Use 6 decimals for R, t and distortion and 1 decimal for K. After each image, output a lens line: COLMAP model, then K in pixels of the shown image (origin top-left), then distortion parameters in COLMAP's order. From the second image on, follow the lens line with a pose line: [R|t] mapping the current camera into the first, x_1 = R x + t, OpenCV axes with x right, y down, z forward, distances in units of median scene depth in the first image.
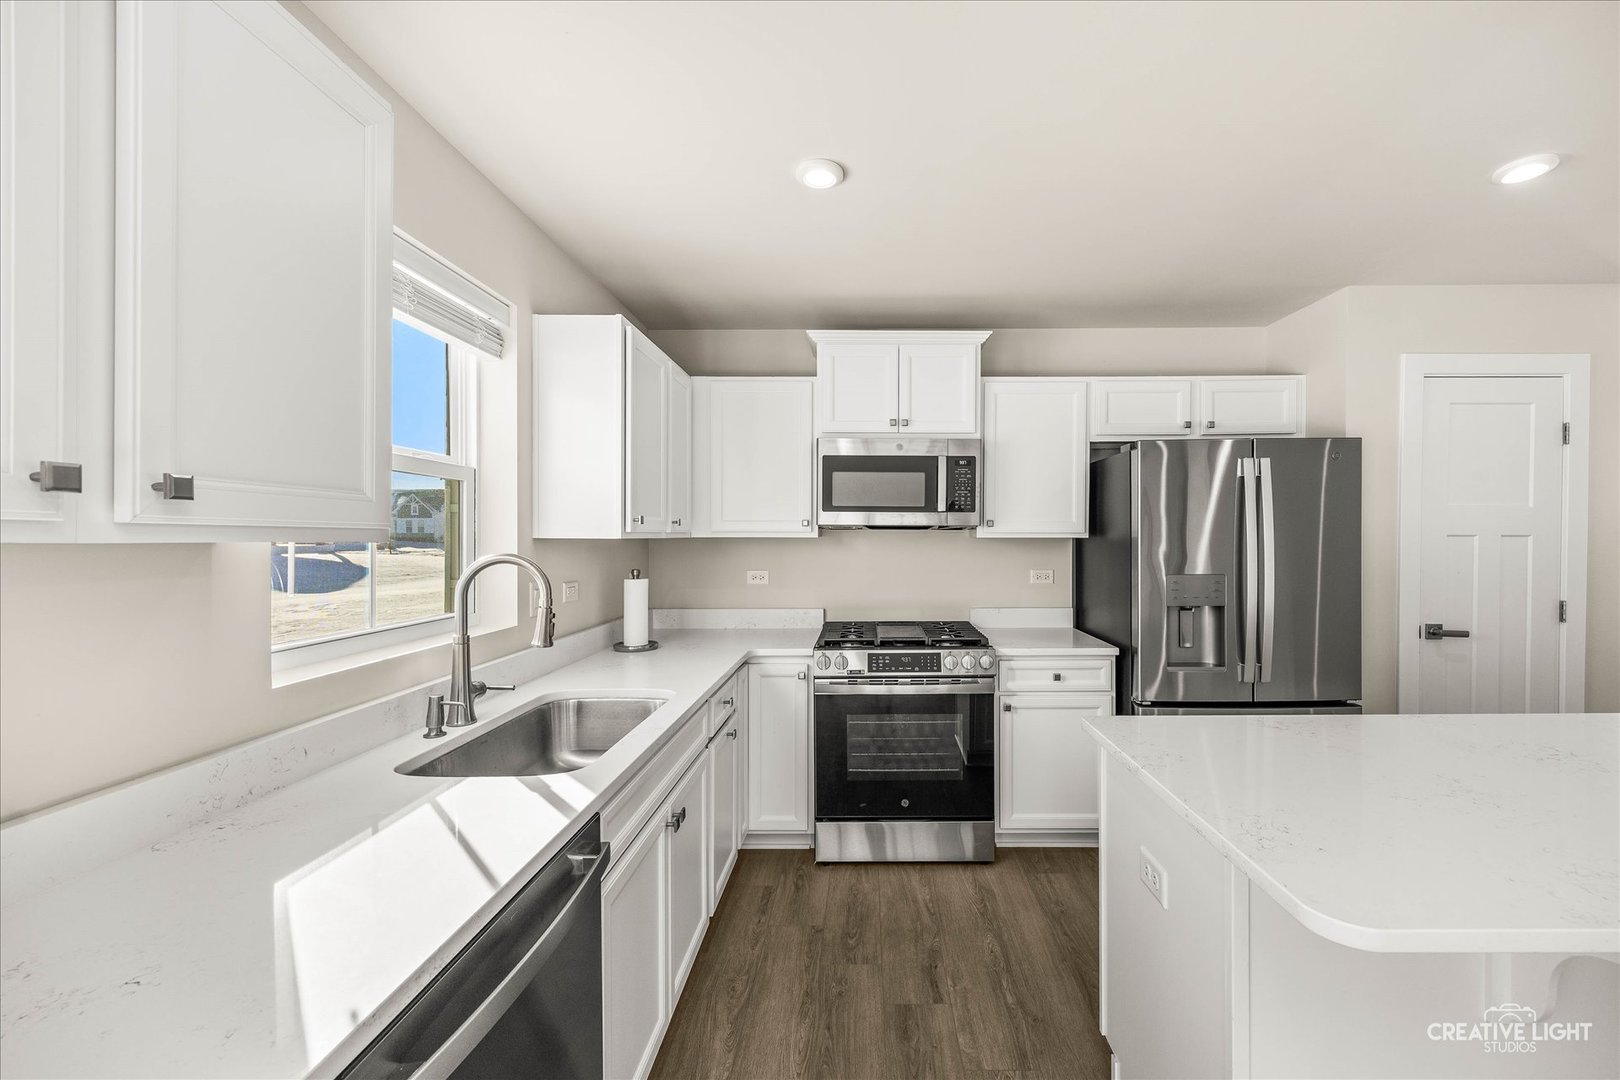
lens RADIAL K [[666.6, 0, 863.5], [0, 666.6, 539.3], [0, 0, 1]] dist [0.000351, -0.000007]
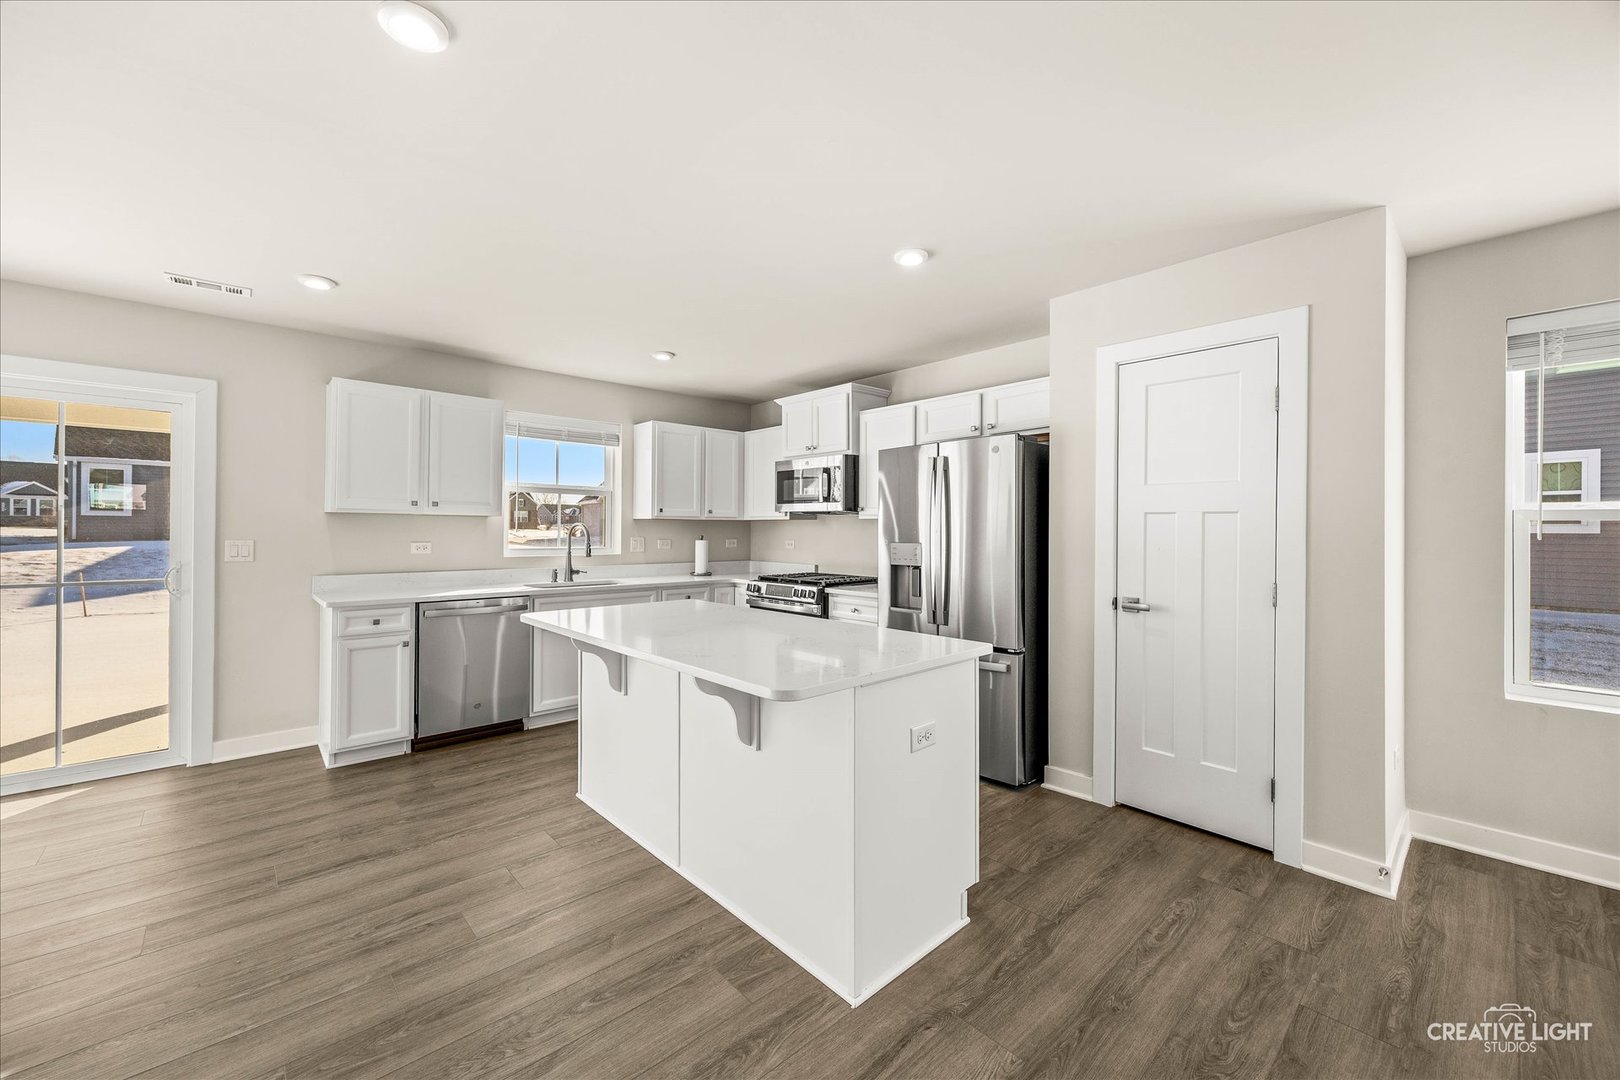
lens RADIAL K [[638.4, 0, 810.3], [0, 638.4, 529.9], [0, 0, 1]] dist [0.004885, -0.000309]
pose [[0.678160, 0.006744, -0.734884, 1.281044], [-0.006309, 0.999974, 0.003355, 0.019778], [0.734887, 0.002361, 0.678185, -0.059434]]
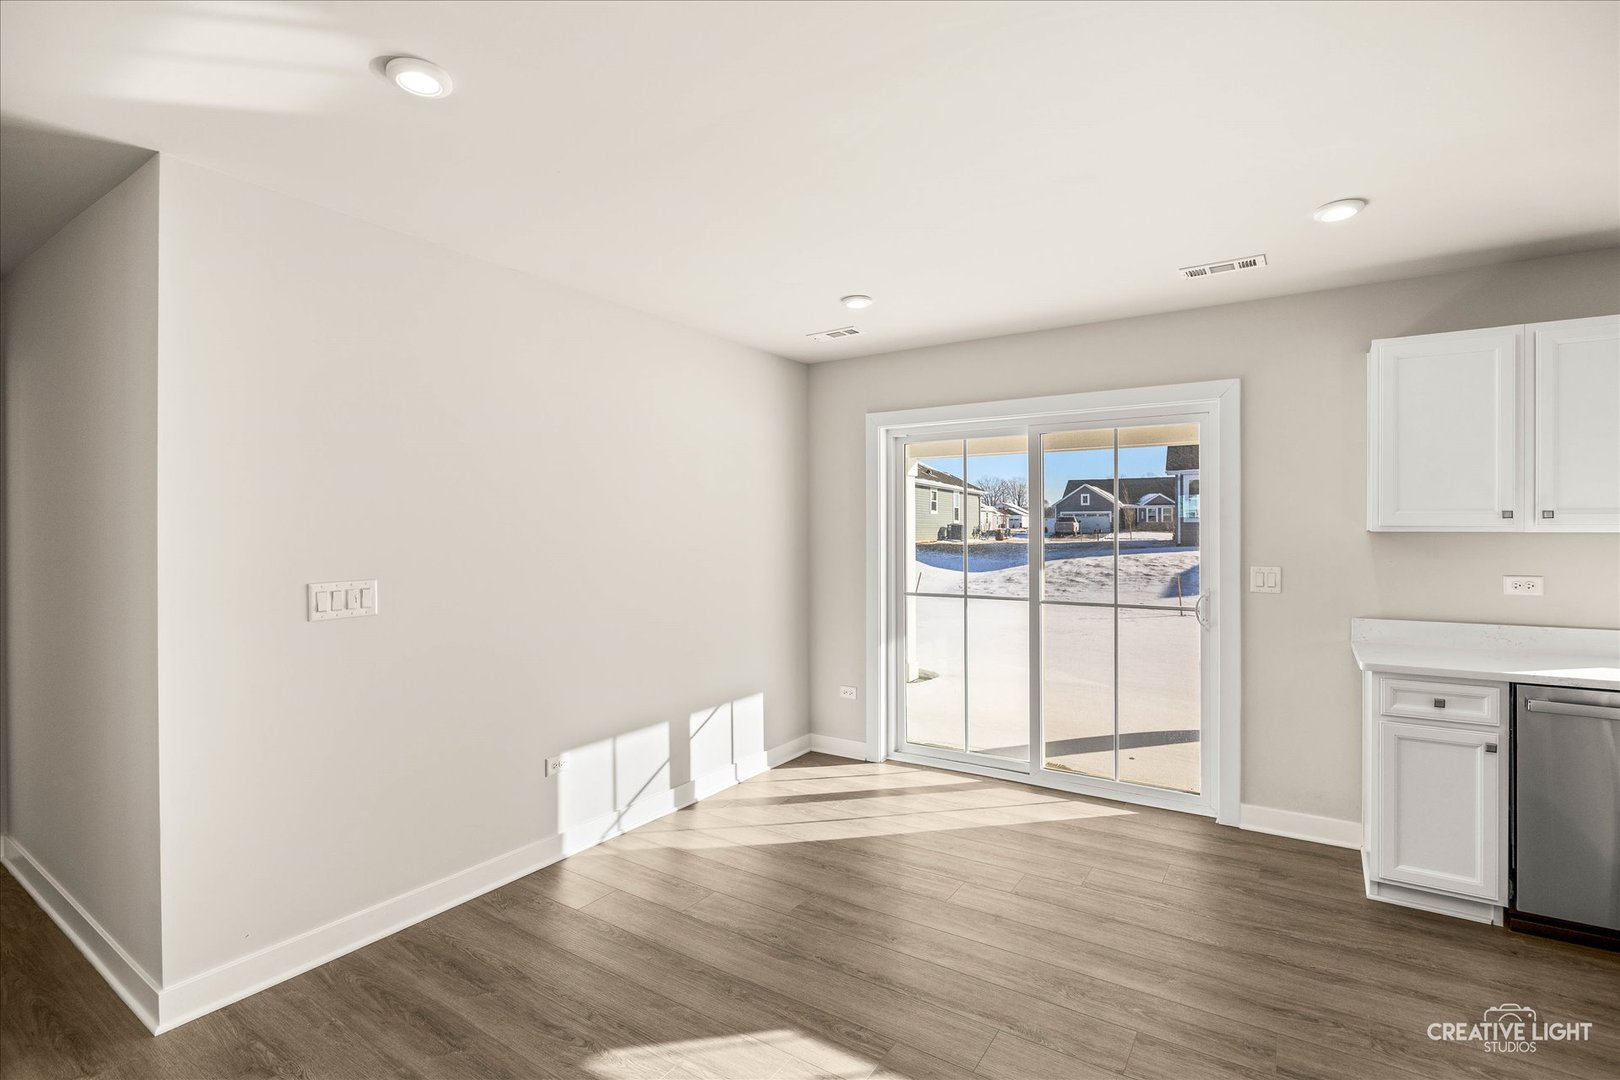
lens RADIAL K [[755.5, 0, 801.5], [0, 755.5, 526.7], [0, 0, 1]] dist [-0.011694, -0.000034]
pose [[-0.551273, 0.001323, -0.834324, 1.023067], [0.006694, 0.999974, -0.002837, -0.014078], [0.834298, -0.007149, -0.551267, 0.014540]]
